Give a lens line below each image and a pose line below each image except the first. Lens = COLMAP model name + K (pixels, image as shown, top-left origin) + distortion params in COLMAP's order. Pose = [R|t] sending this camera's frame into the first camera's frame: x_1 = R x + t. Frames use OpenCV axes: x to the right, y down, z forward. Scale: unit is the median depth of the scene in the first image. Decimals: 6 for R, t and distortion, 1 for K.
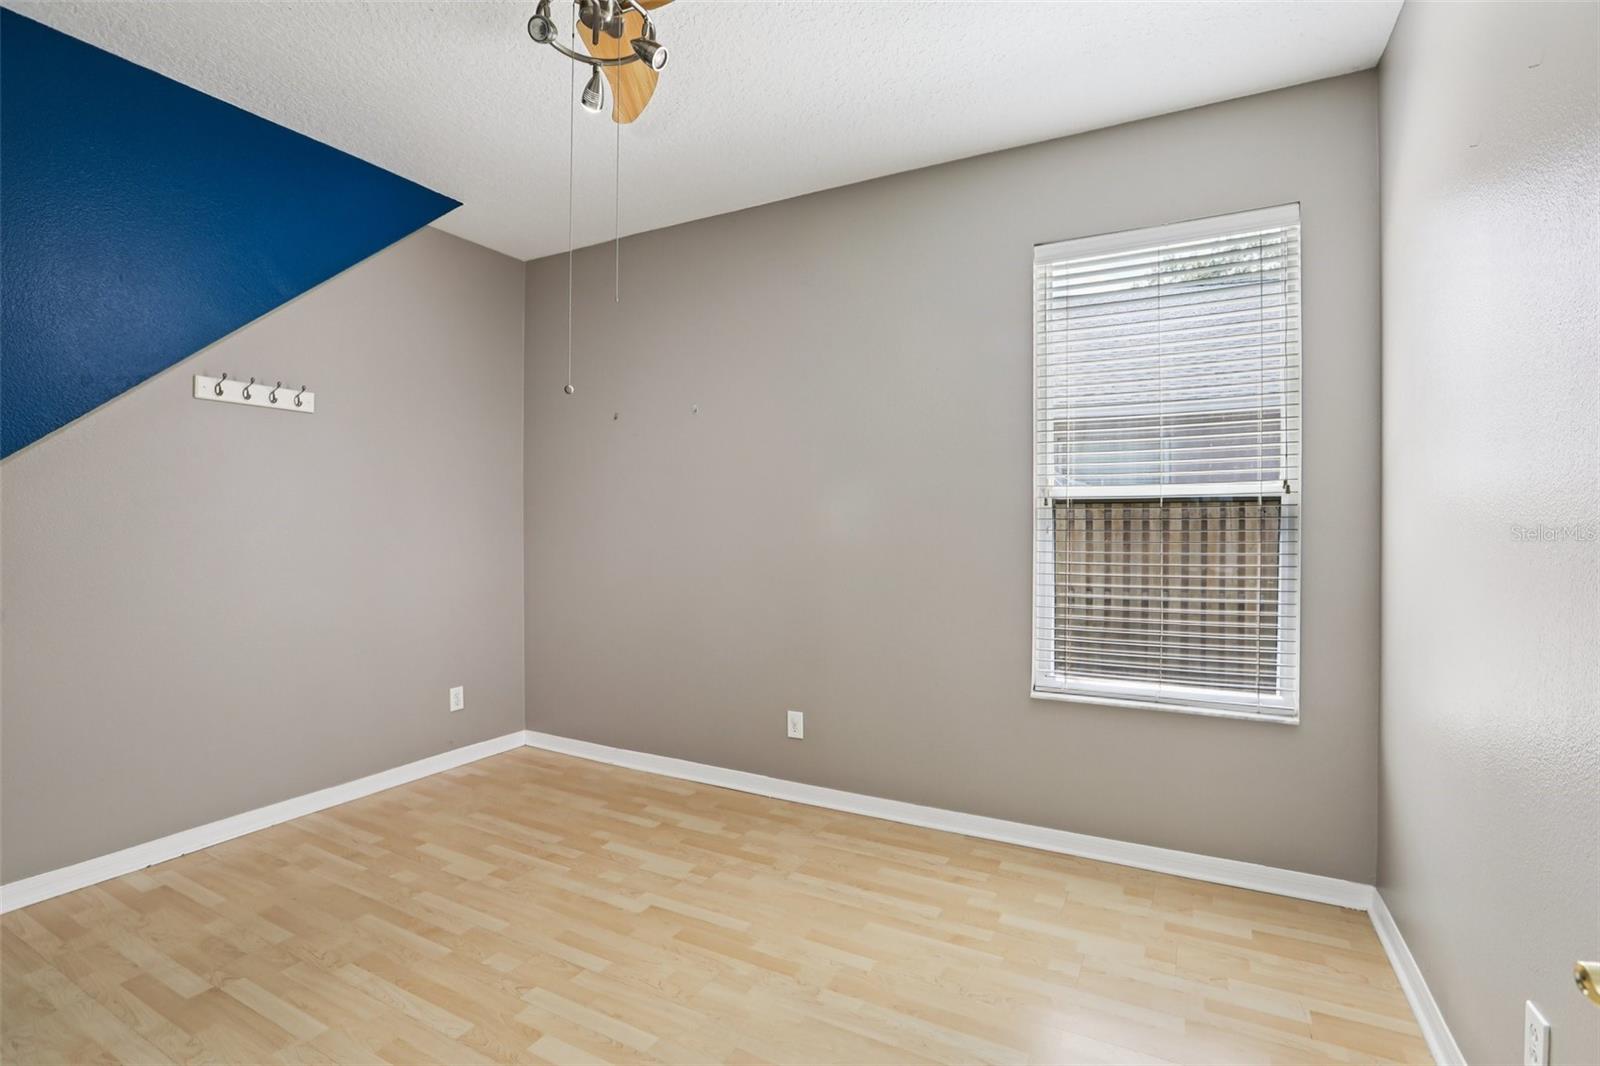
lens RADIAL K [[737.1, 0, 799.6], [0, 737.1, 531.2], [0, 0, 1]] dist [-0.001731, 0.000180]
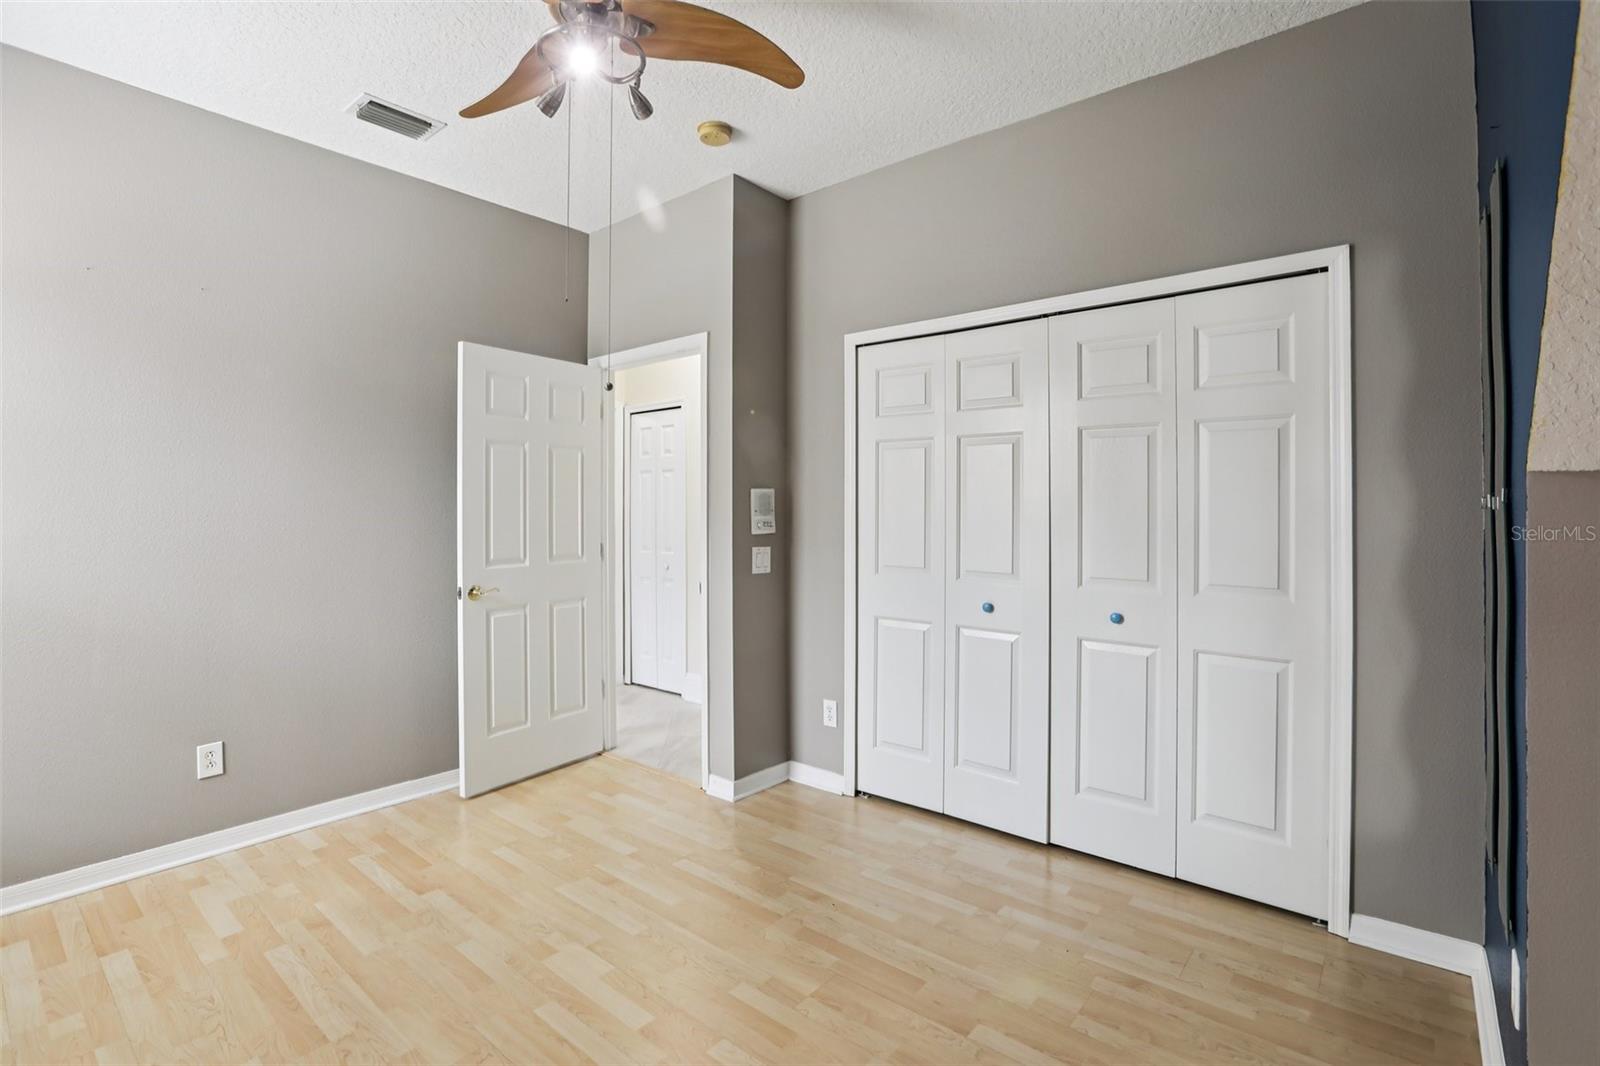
lens RADIAL K [[737.1, 0, 793.6], [0, 737.1, 524.0], [0, 0, 1]] dist [-0.001731, 0.000180]
pose [[-0.979015, -0.001157, 0.203787, -0.886752], [0.003865, 0.999699, 0.024242, -0.019836], [-0.203753, 0.024521, -0.978715, 1.831441]]
